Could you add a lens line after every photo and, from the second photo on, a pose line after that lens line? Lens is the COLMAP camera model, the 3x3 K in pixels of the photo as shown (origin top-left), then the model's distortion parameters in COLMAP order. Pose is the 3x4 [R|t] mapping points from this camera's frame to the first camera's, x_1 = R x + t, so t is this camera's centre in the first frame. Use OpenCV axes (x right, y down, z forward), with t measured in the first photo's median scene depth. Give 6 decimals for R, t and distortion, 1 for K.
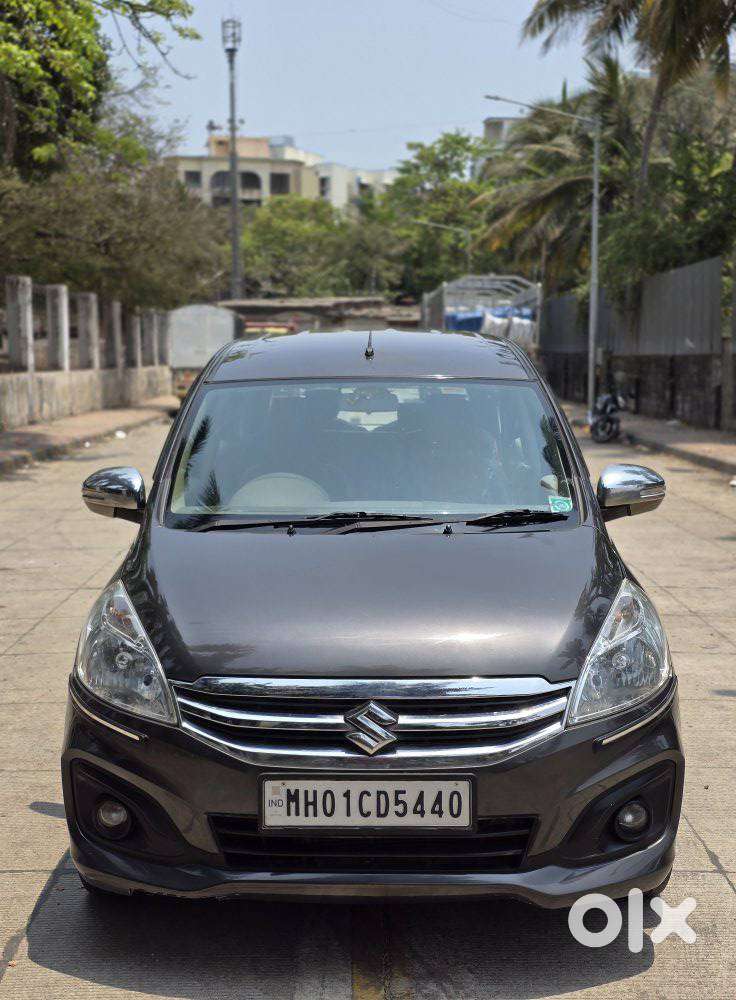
lens RADIAL K [[1385.0, 0, 368.0], [0, 1385.0, 500.0], [0, 0, 1]] dist [0.261980, -0.916615]
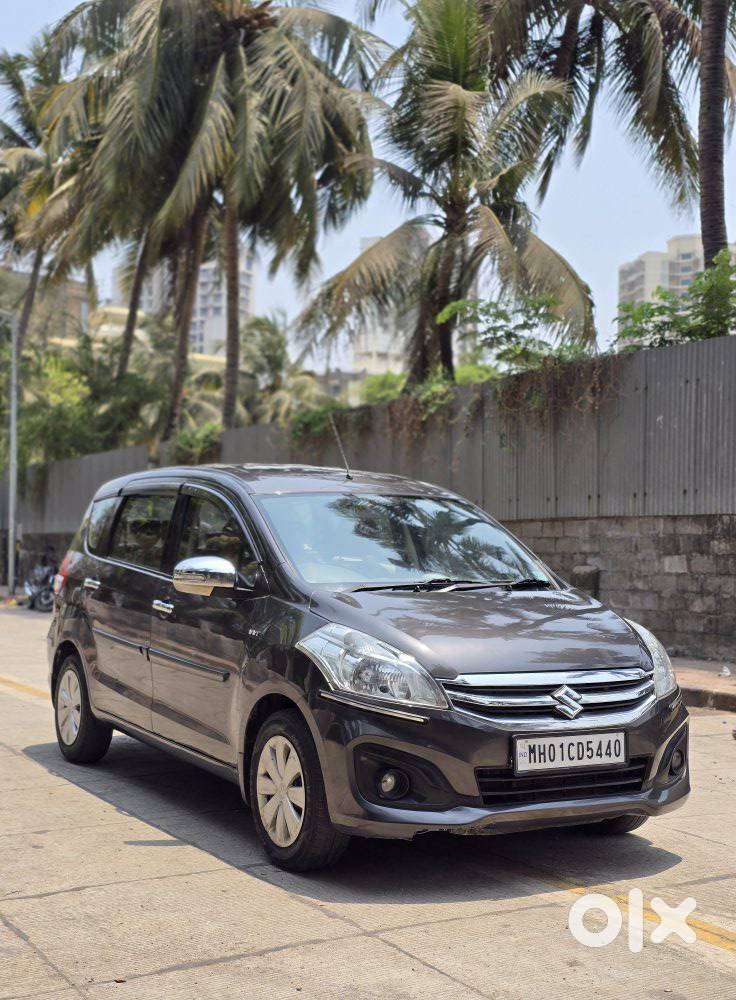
lens RADIAL K [[1385.0, 0, 368.0], [0, 1385.0, 500.0], [0, 0, 1]] dist [0.261980, -0.916615]
pose [[0.861879, 0.024531, 0.506520, -0.971189], [0.046413, 0.990821, -0.126961, 0.128869], [-0.504985, 0.132934, 0.852830, -0.225602]]
